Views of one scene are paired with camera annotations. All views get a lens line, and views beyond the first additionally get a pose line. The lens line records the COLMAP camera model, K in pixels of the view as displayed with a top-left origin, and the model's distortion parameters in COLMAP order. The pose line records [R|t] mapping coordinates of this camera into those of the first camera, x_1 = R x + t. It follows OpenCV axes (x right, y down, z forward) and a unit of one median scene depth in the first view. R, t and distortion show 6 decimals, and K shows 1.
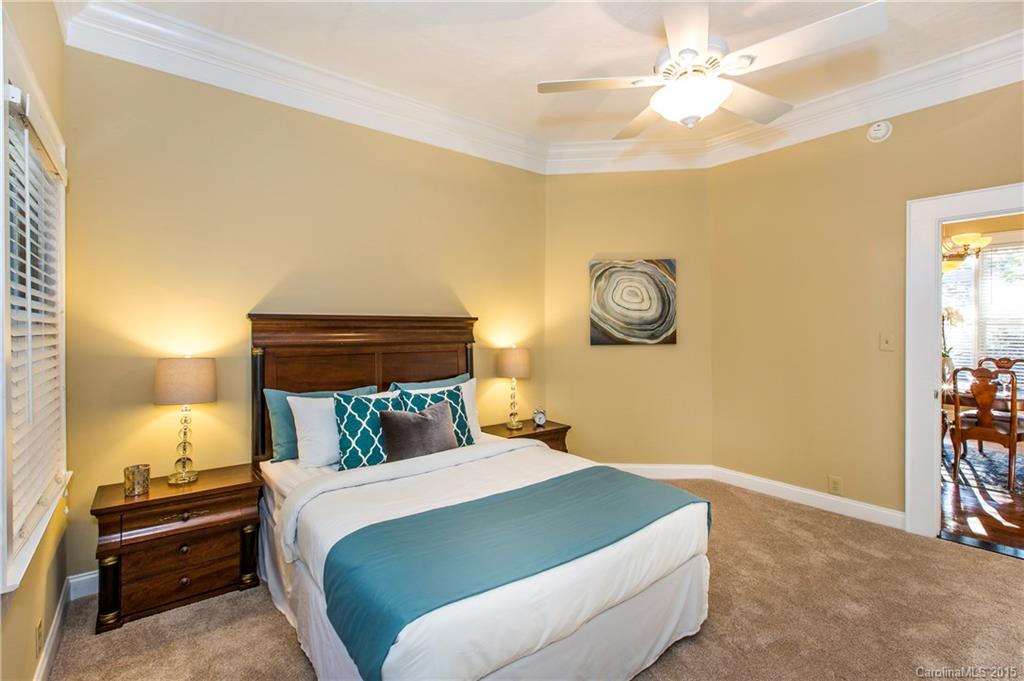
lens RADIAL K [[465.4, 0, 513.7], [0, 465.4, 321.5], [0, 0, 1]] dist [-0.000749, -0.000031]
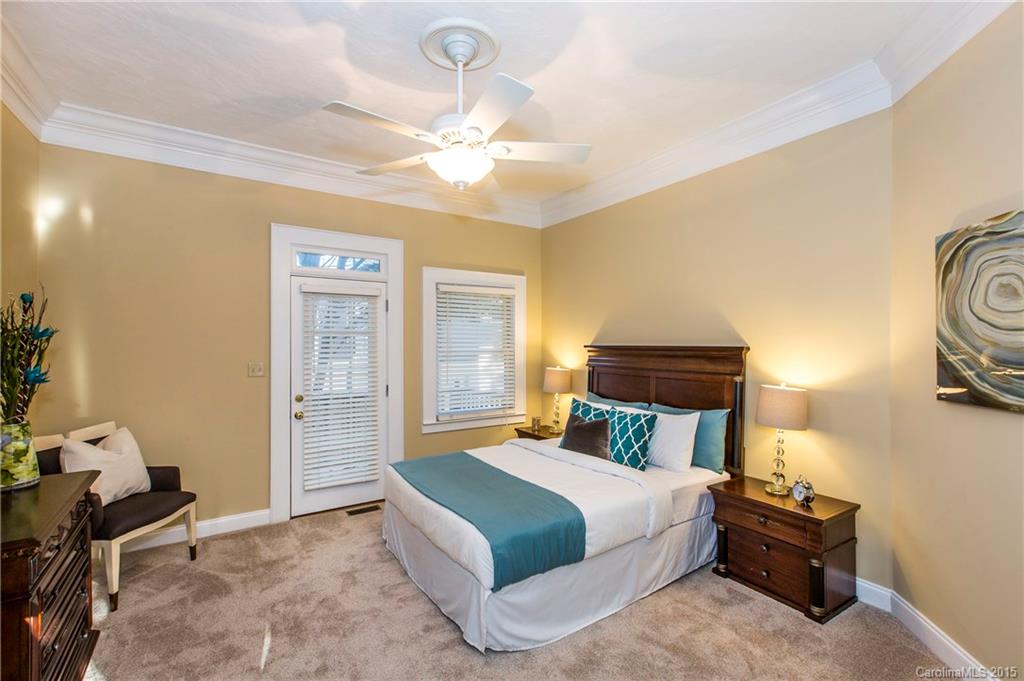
lens RADIAL K [[463.9, 0, 514.0], [0, 463.9, 344.9], [0, 0, 1]] dist [-0.000636, -0.000150]
pose [[-0.081521, -0.016129, -0.996541, 0.721612], [-0.030004, 0.999456, -0.013722, 0.010210], [0.996220, 0.028781, -0.081961, 0.591696]]
